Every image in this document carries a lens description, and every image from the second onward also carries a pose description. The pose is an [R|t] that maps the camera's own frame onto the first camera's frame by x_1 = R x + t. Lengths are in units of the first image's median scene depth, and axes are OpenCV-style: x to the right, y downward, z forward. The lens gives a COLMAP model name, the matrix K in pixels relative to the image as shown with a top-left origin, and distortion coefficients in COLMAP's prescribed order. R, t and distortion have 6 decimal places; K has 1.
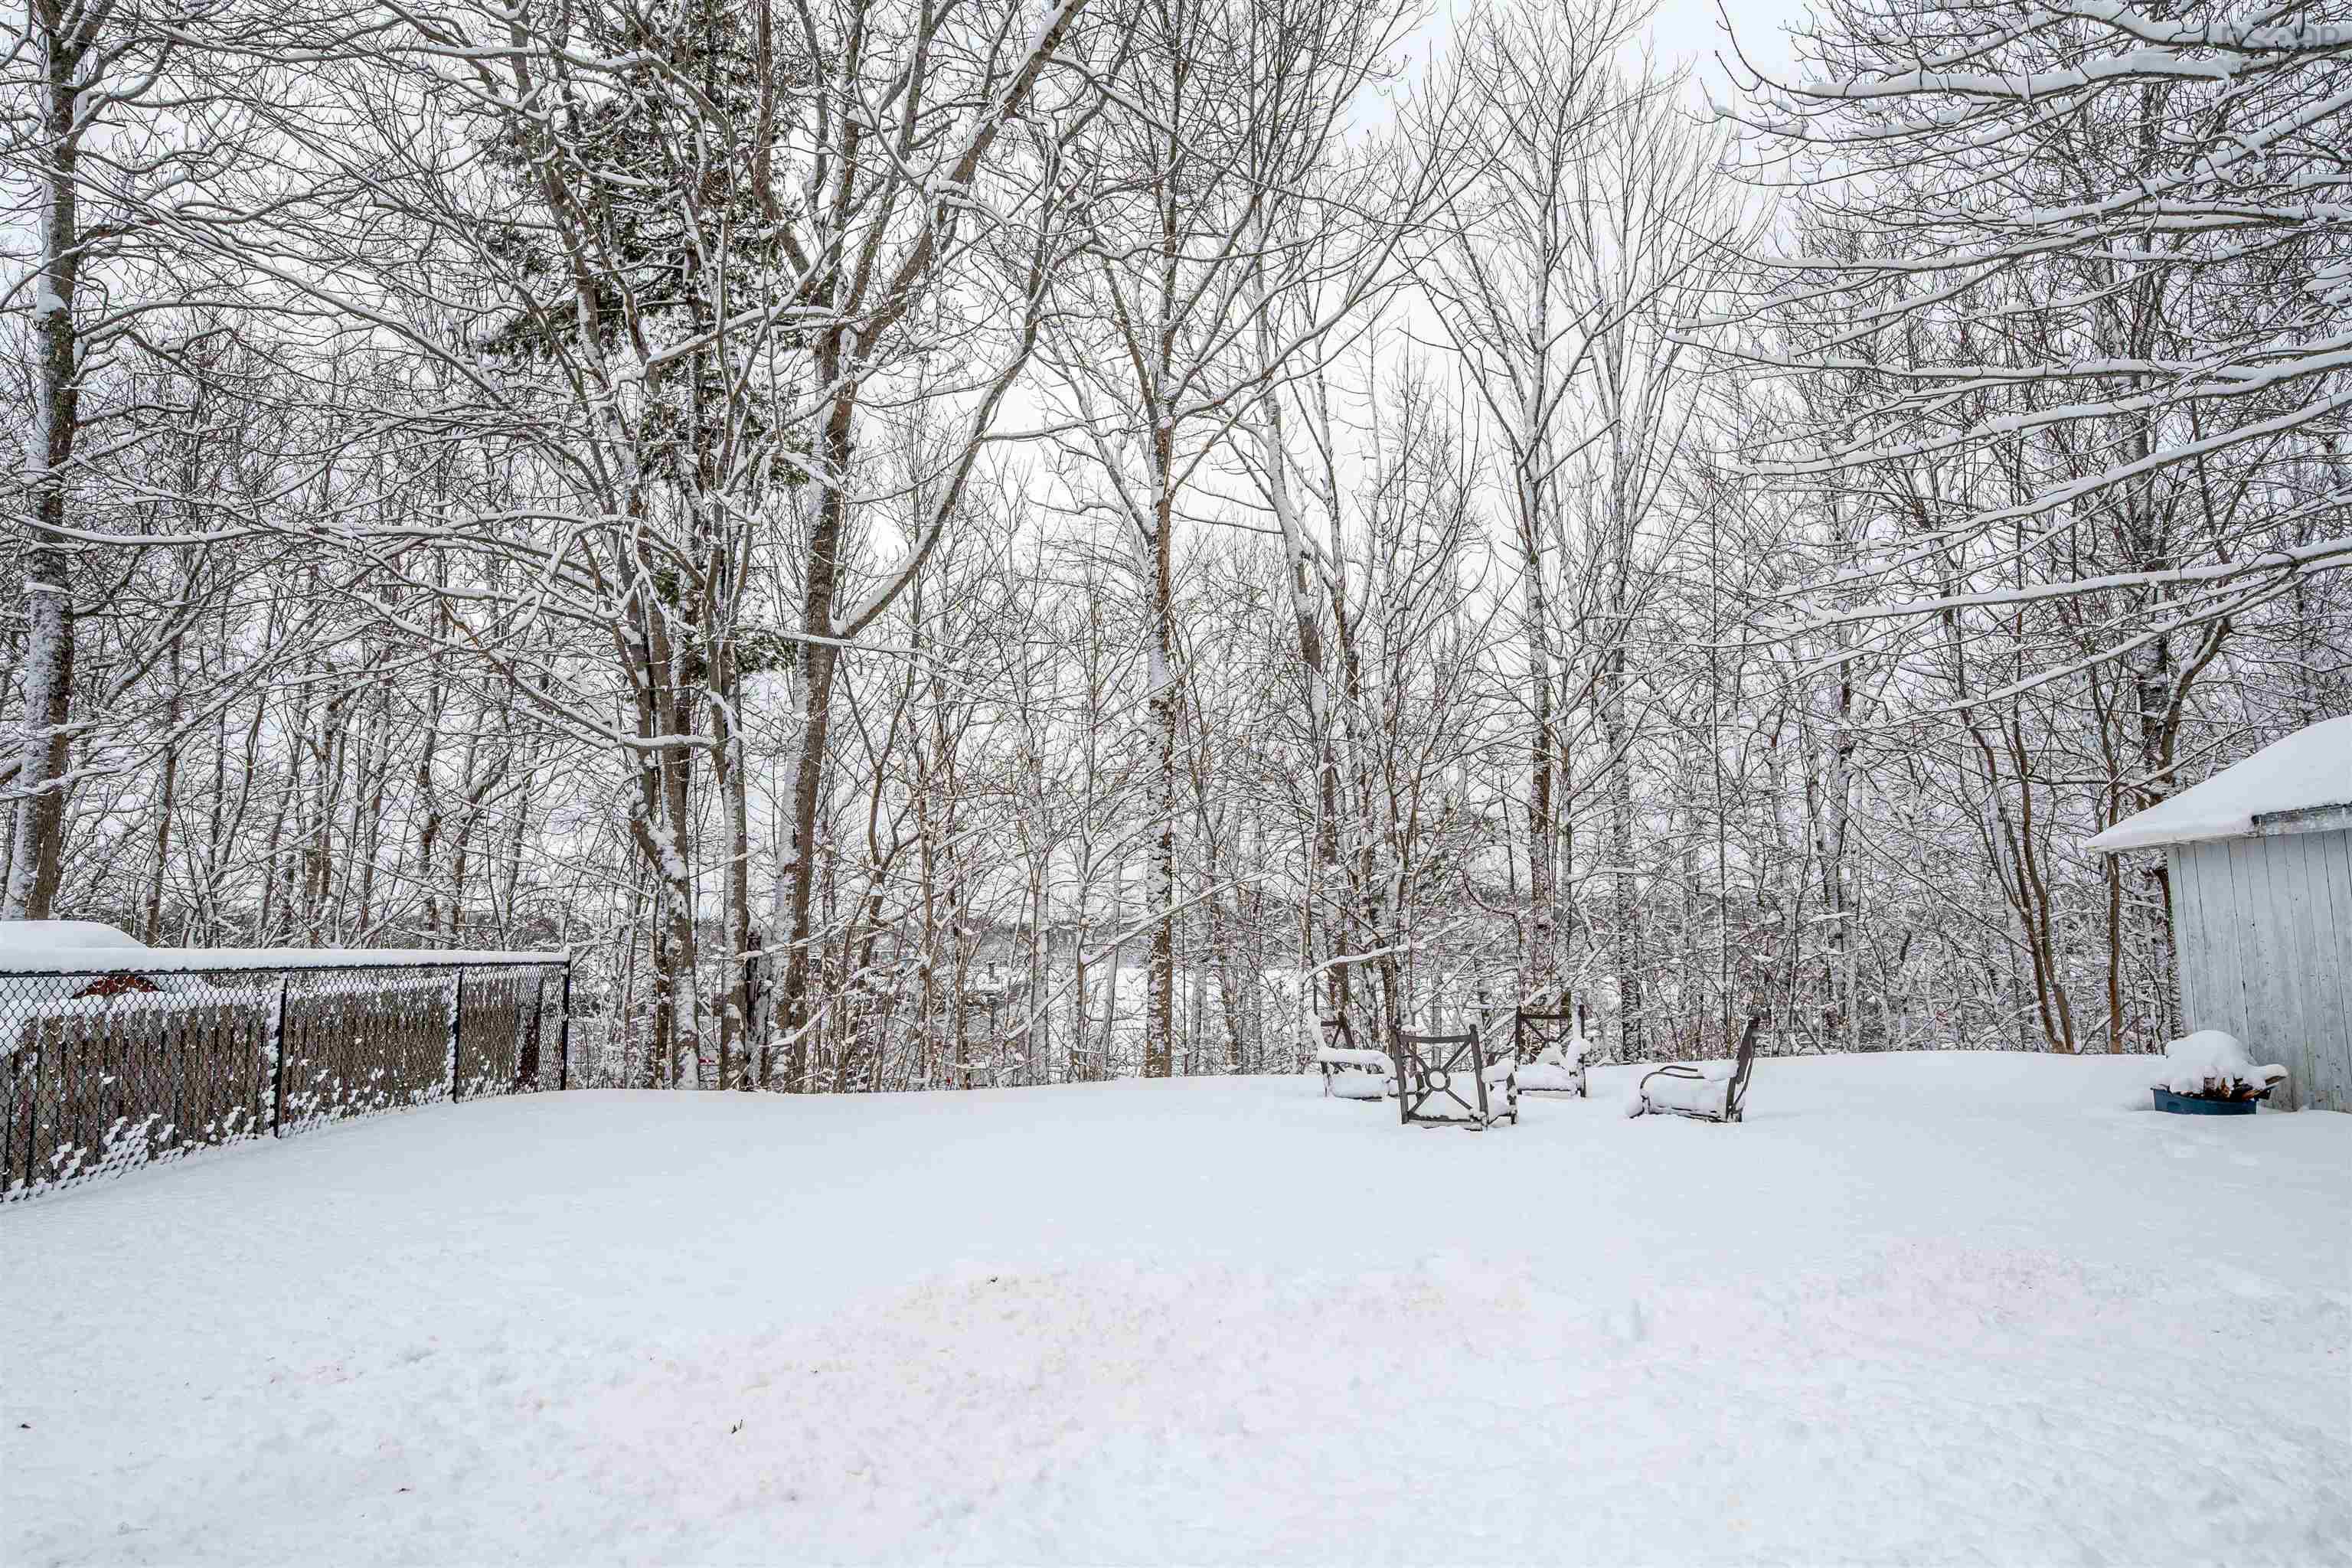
lens RADIAL K [[1354.8, 0, 1192.9], [0, 1354.8, 788.0], [0, 0, 1]] dist [-0.002428, -0.001257]
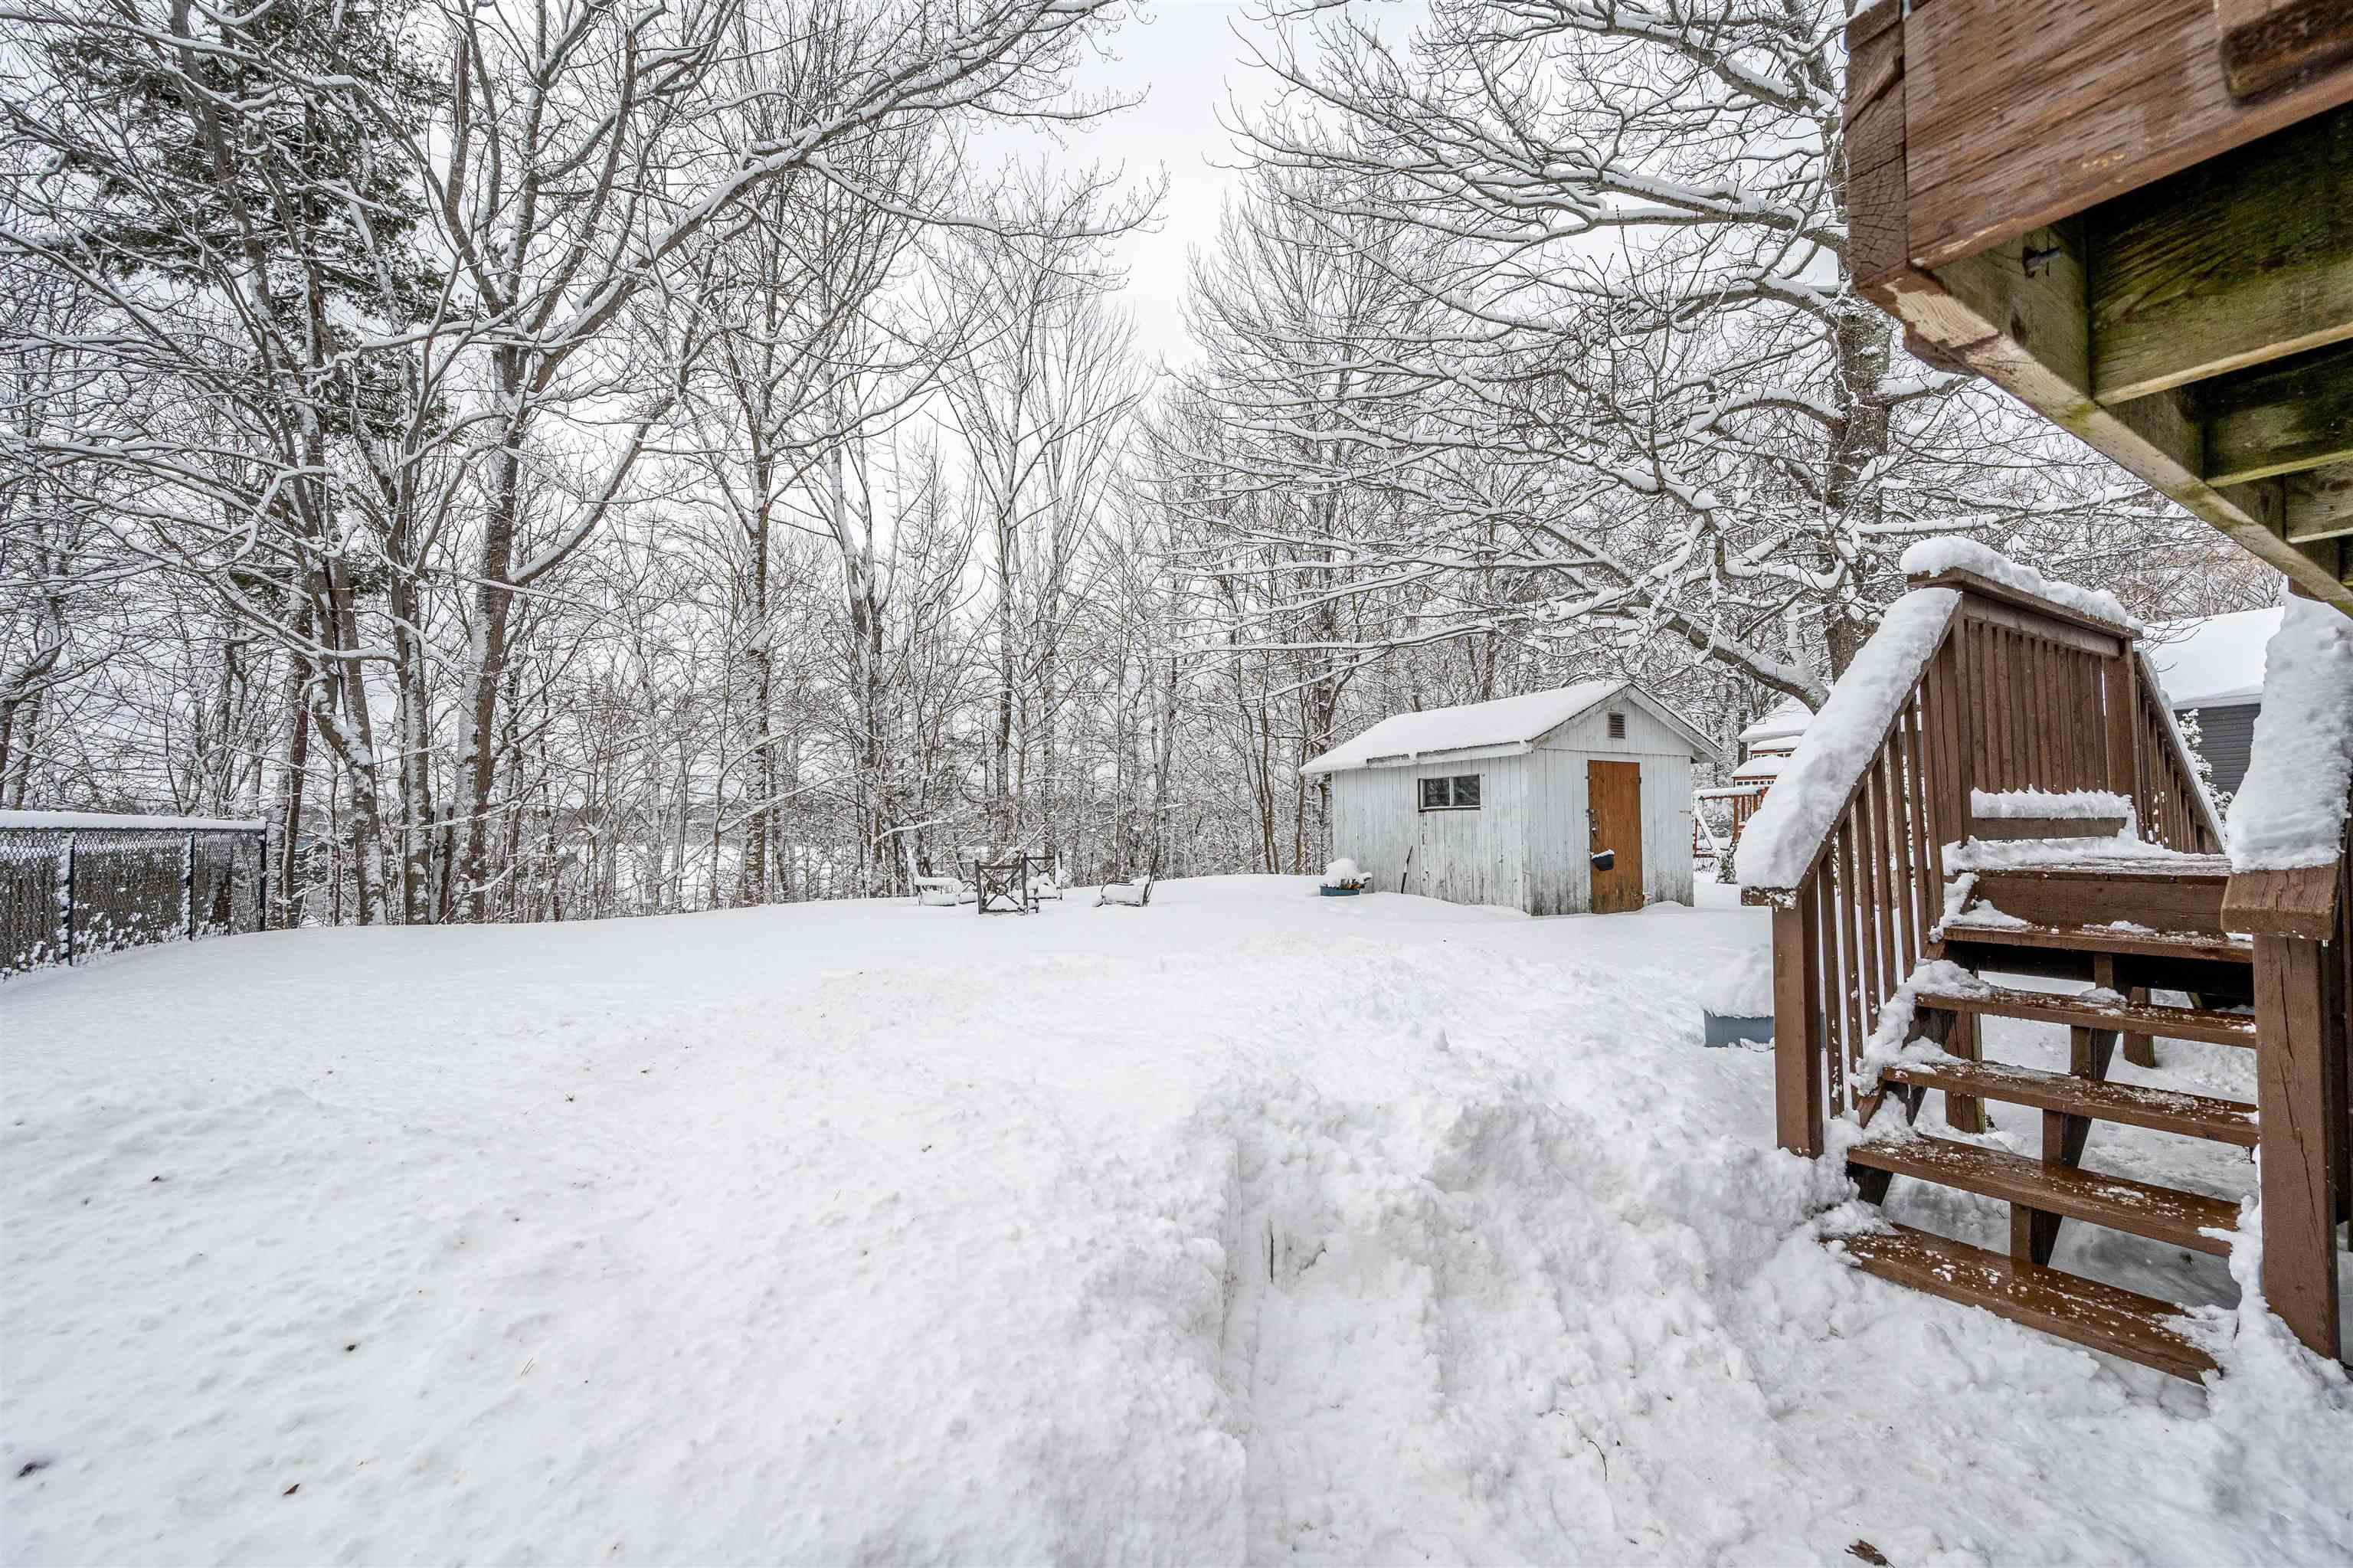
lens RADIAL K [[940.2, 0, 1185.8], [0, 940.2, 802.6], [0, 0, 1]] dist [0.003538, 0.000215]
pose [[0.881810, 0.012942, 0.471428, -0.099124], [-0.054011, 0.995818, 0.073688, -0.003001], [-0.468503, -0.090441, 0.878821, -0.105869]]
